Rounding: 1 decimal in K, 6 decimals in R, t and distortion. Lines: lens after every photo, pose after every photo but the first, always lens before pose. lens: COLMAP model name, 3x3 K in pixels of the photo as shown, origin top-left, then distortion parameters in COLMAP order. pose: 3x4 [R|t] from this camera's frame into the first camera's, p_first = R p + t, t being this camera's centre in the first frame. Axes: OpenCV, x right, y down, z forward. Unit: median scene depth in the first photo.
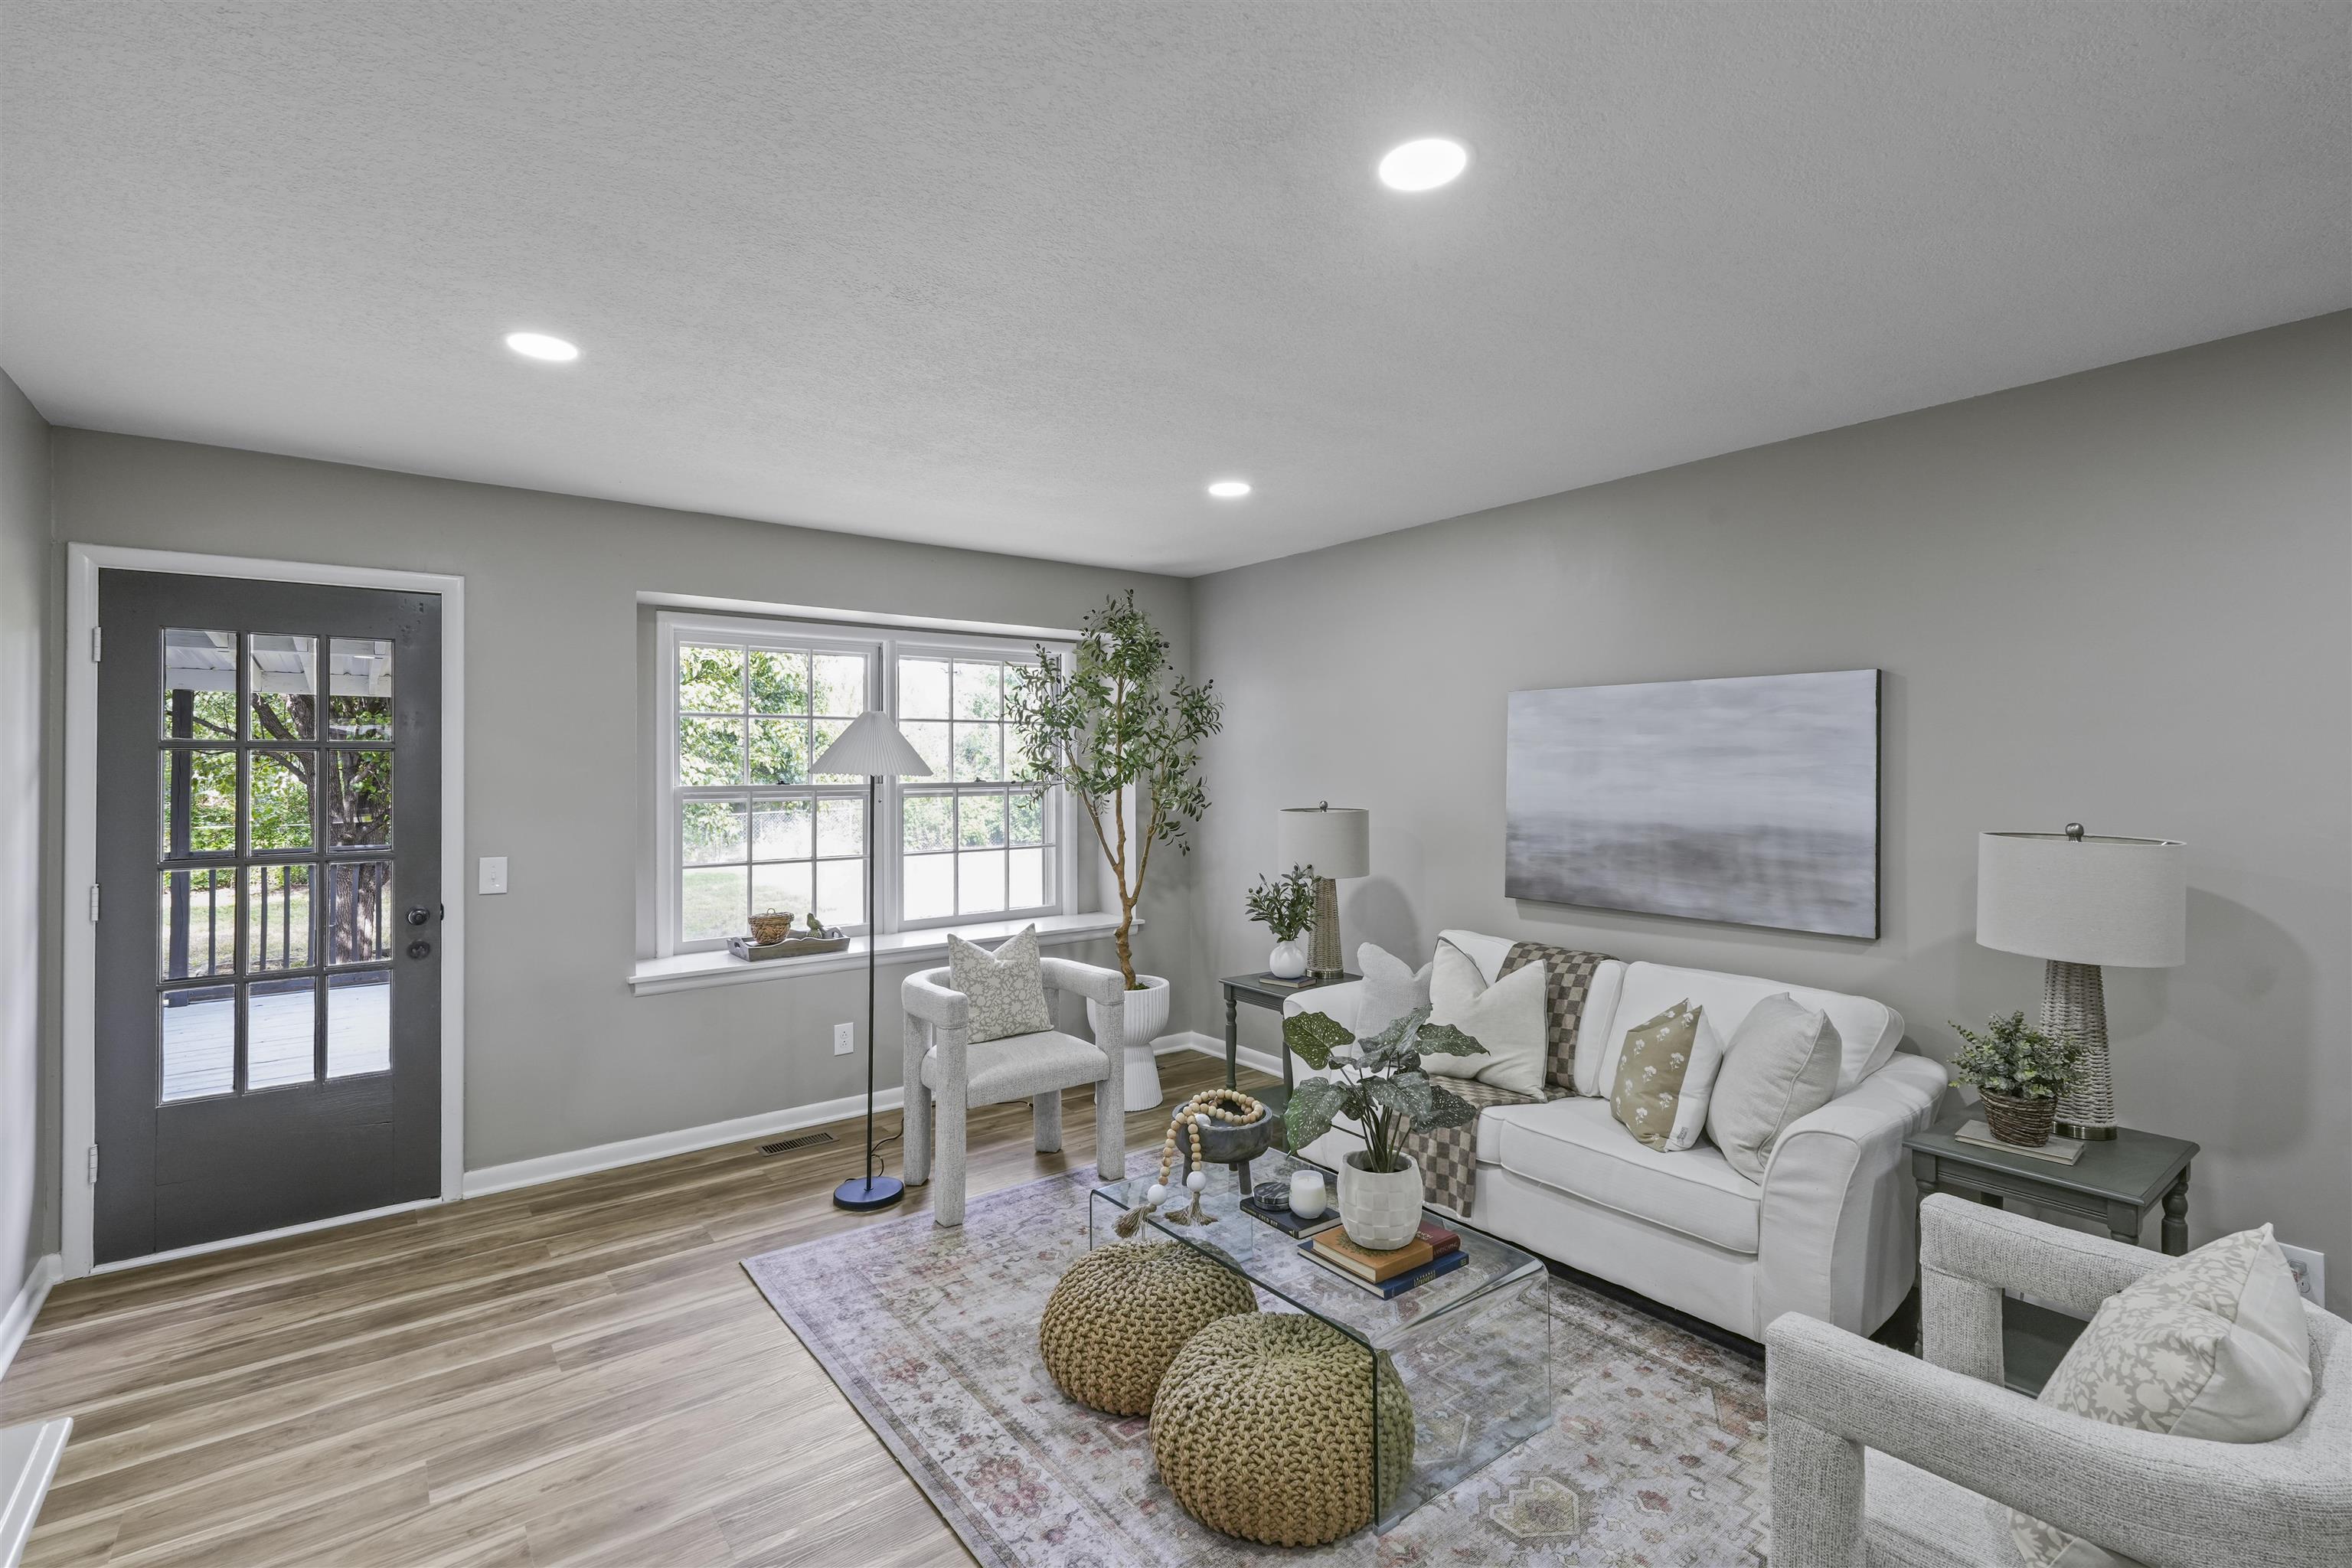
lens RADIAL K [[1076.9, 0, 1192.4], [0, 1076.9, 751.3], [0, 0, 1]] dist [0.003061, -0.000038]
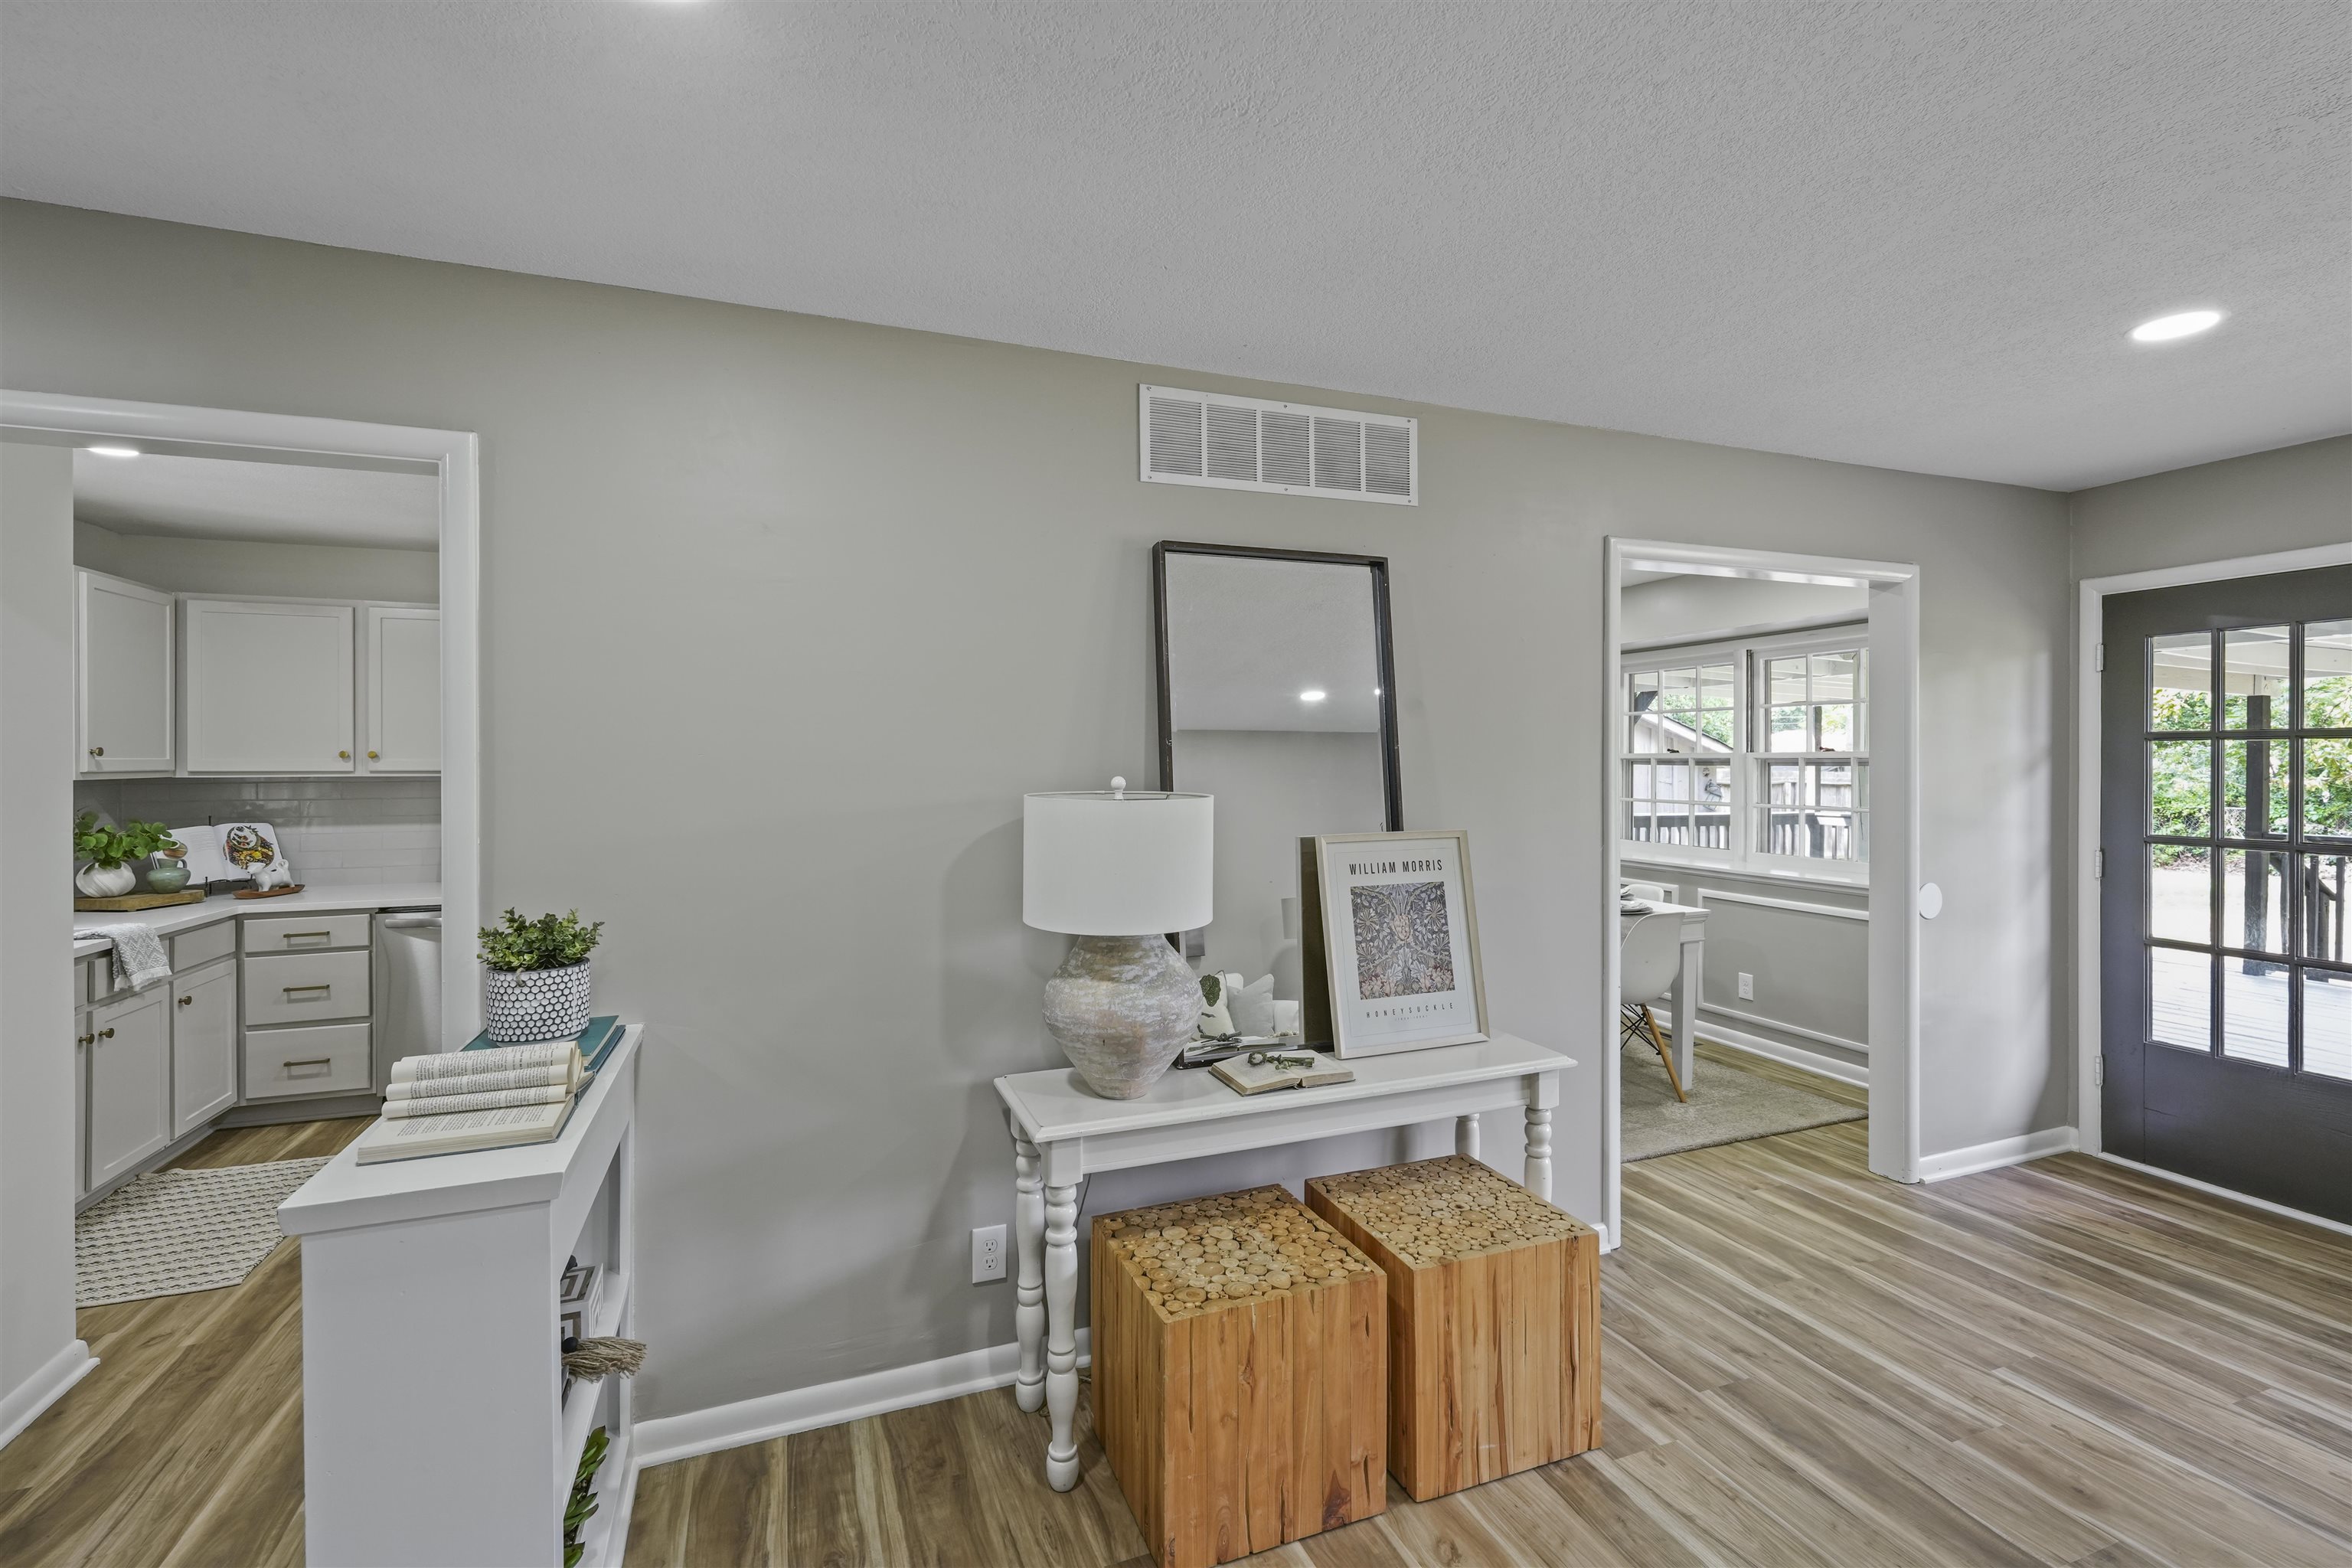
lens RADIAL K [[1030.0, 0, 1178.0], [0, 1030.0, 767.8], [0, 0, 1]] dist [0.003354, -0.000083]
pose [[-0.292941, 0.013077, -0.956041, 0.409571], [0.017657, 0.999810, 0.008266, -0.000519], [0.955967, -0.014459, -0.293116, 0.302121]]
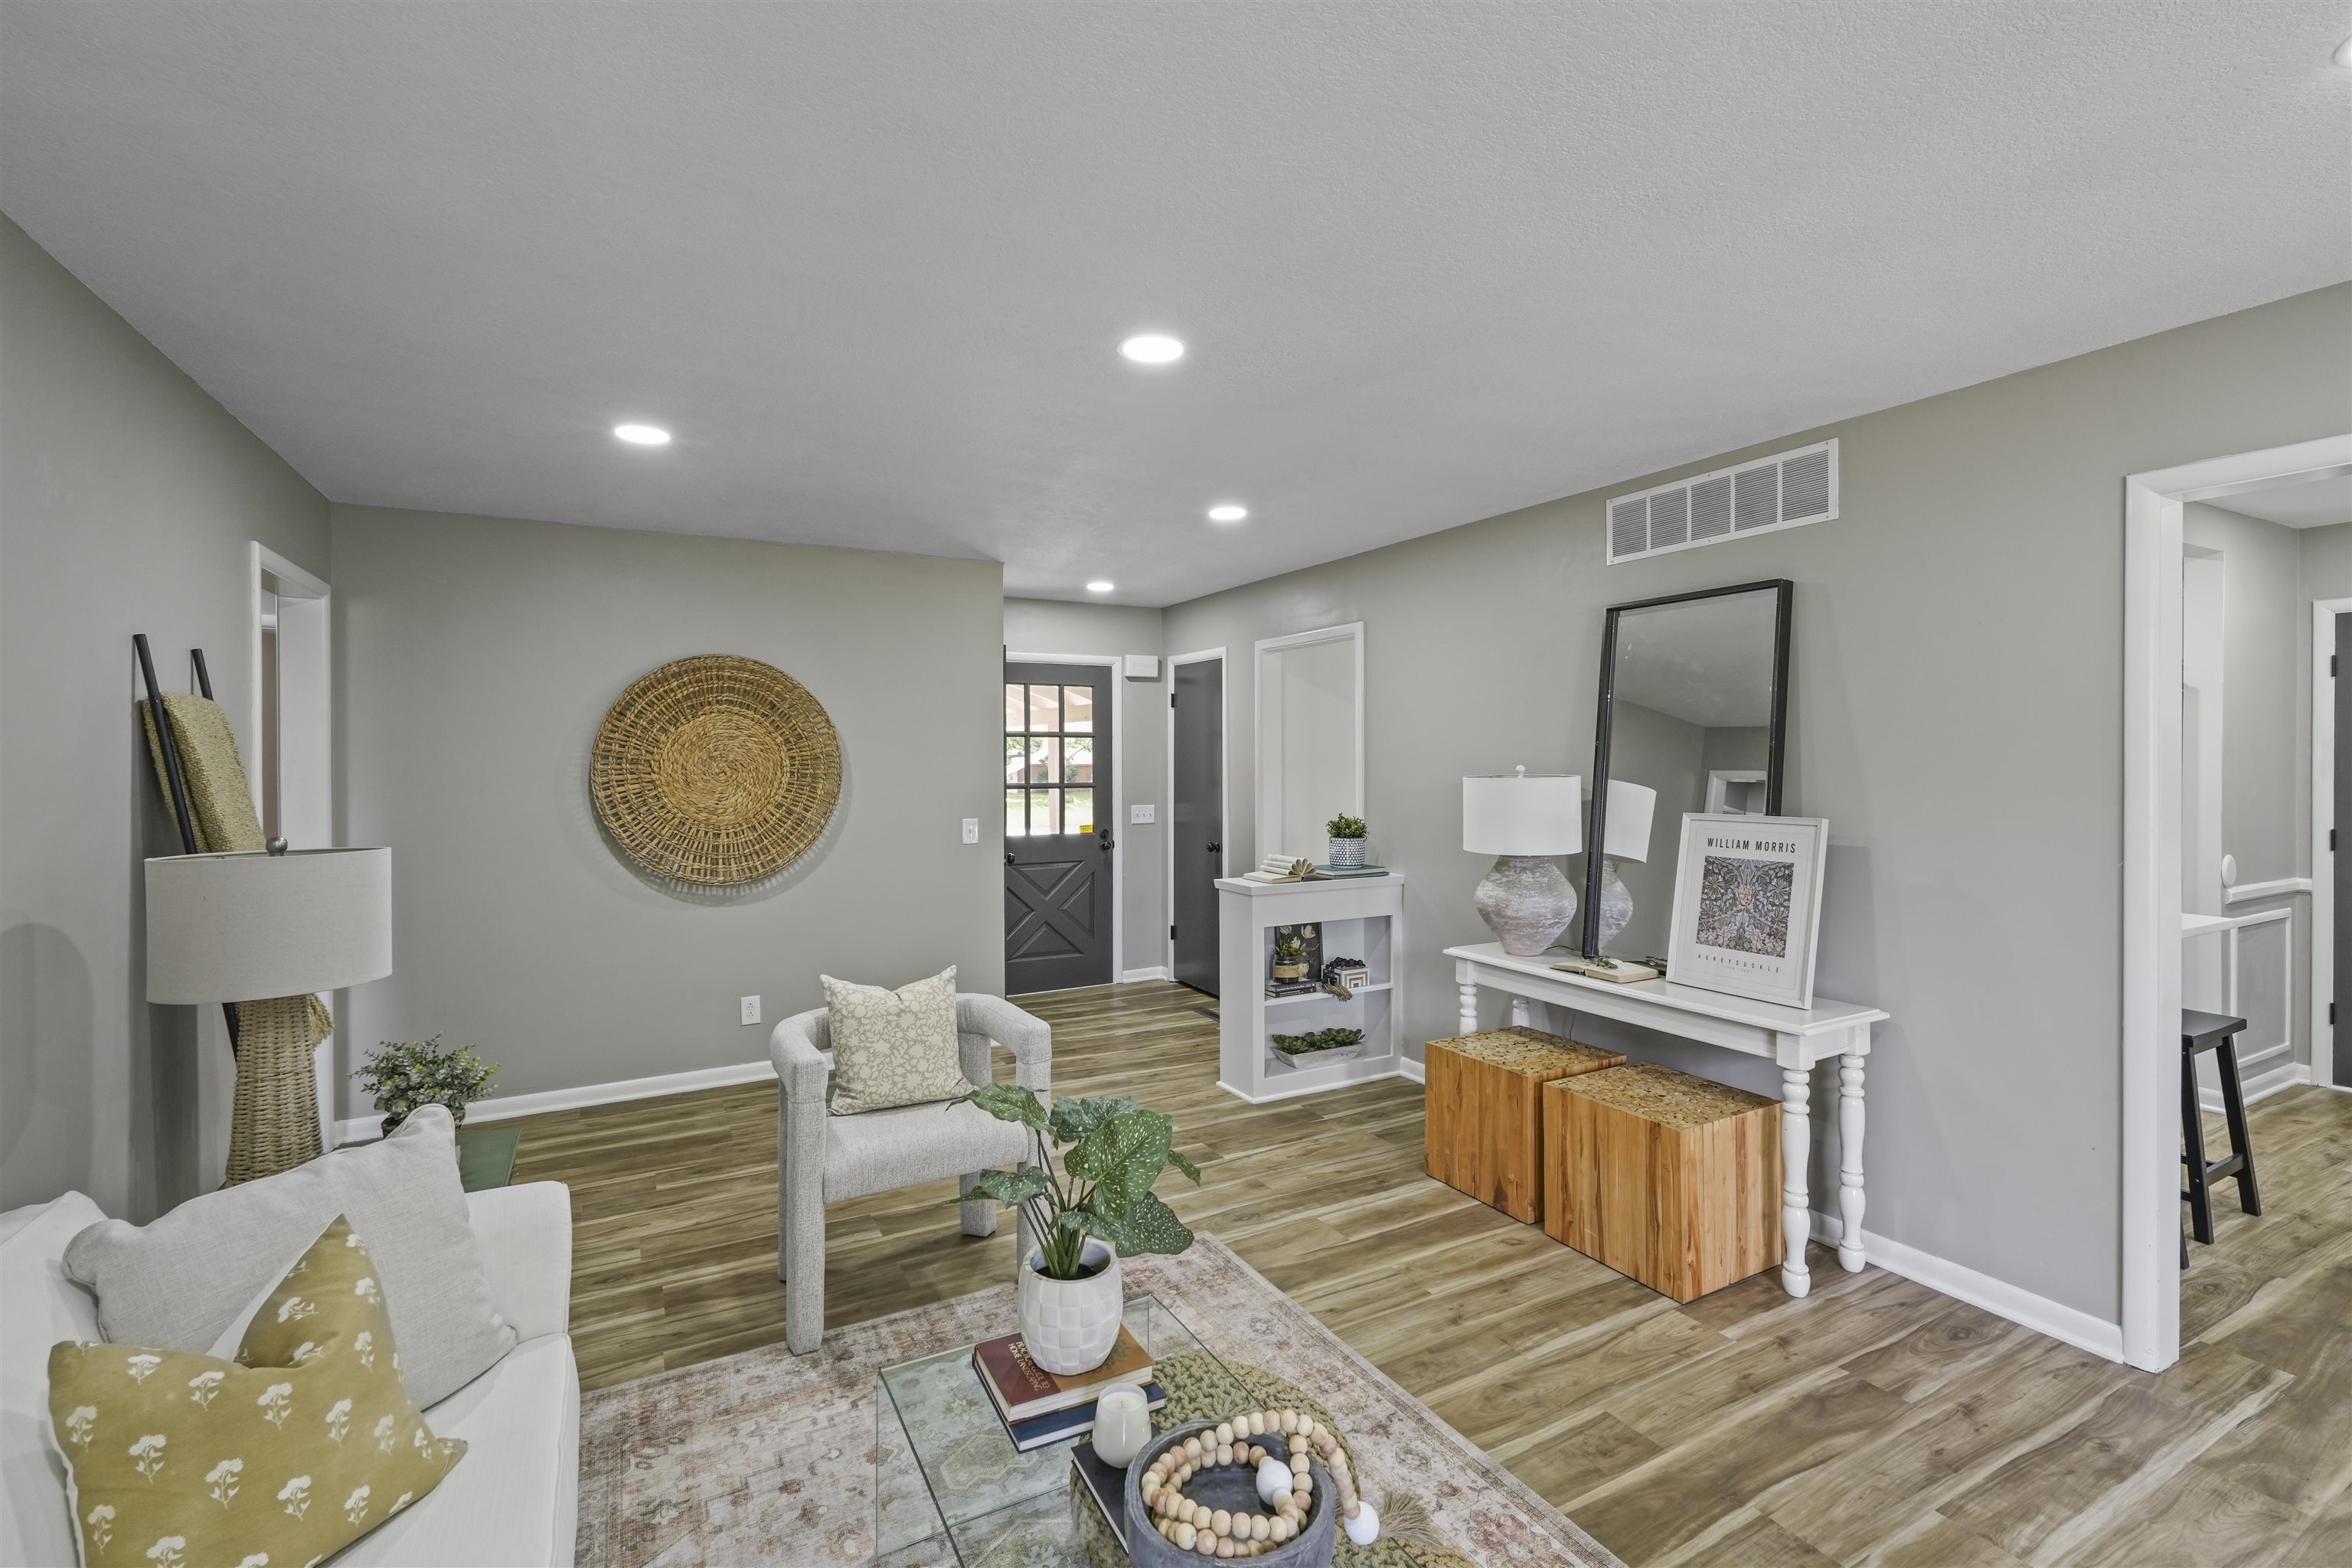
lens RADIAL K [[1030.0, 0, 1178.0], [0, 1030.0, 767.8], [0, 0, 1]] dist [0.003354, -0.000083]
pose [[-0.986727, 0.007396, 0.162221, -0.021667], [0.006940, 0.999970, -0.003377, 0.013874], [-0.162241, -0.002206, -0.986749, 1.218490]]
